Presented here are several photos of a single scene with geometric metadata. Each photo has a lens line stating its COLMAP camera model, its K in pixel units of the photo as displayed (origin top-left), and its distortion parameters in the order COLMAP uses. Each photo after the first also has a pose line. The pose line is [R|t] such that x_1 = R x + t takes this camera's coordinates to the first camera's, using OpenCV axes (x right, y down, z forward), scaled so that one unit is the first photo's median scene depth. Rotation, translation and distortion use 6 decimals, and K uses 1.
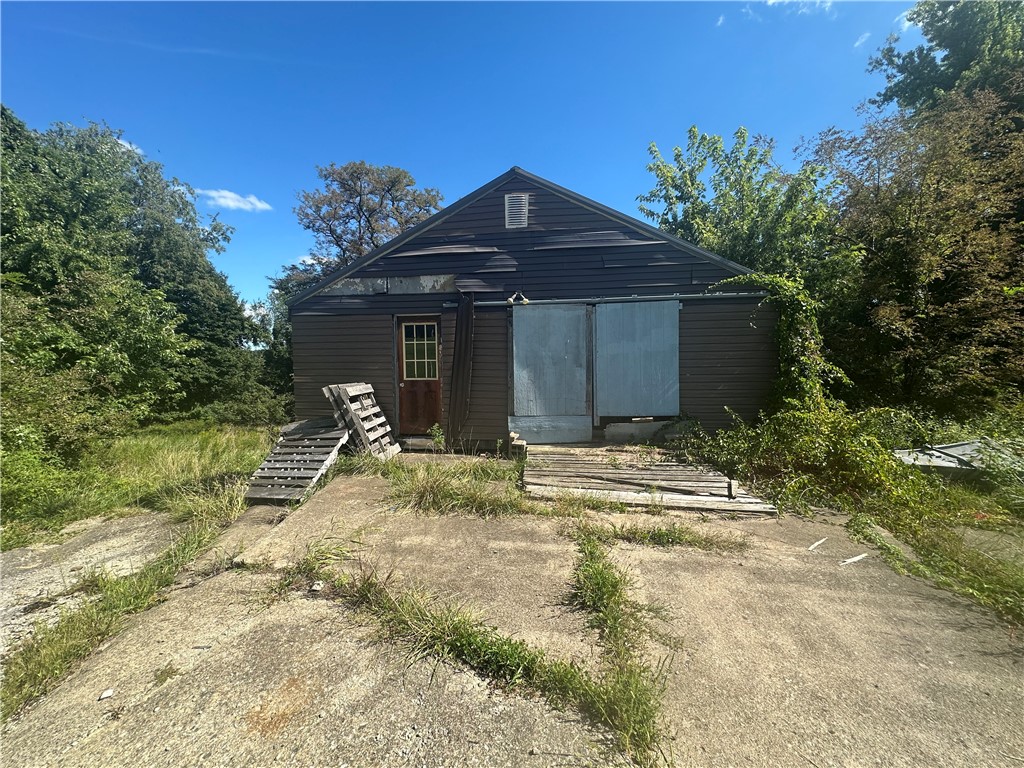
lens RADIAL K [[409.6, 0, 512.0], [0, 409.6, 384.0], [0, 0, 1]] dist [-0.001518, 0.000285]
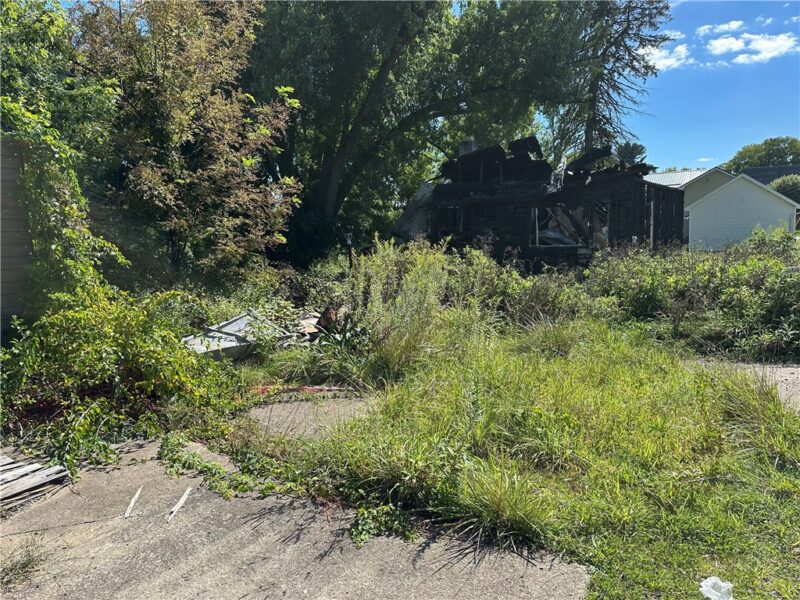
lens RADIAL K [[561.2, 0, 397.1], [0, 561.2, 302.2], [0, 0, 1]] dist [0.053315, -0.071937]
pose [[0.395044, -0.126412, 0.909923, 0.061565], [0.073109, 0.991672, 0.106029, -0.005286], [-0.915748, 0.024638, 0.400996, 0.127408]]
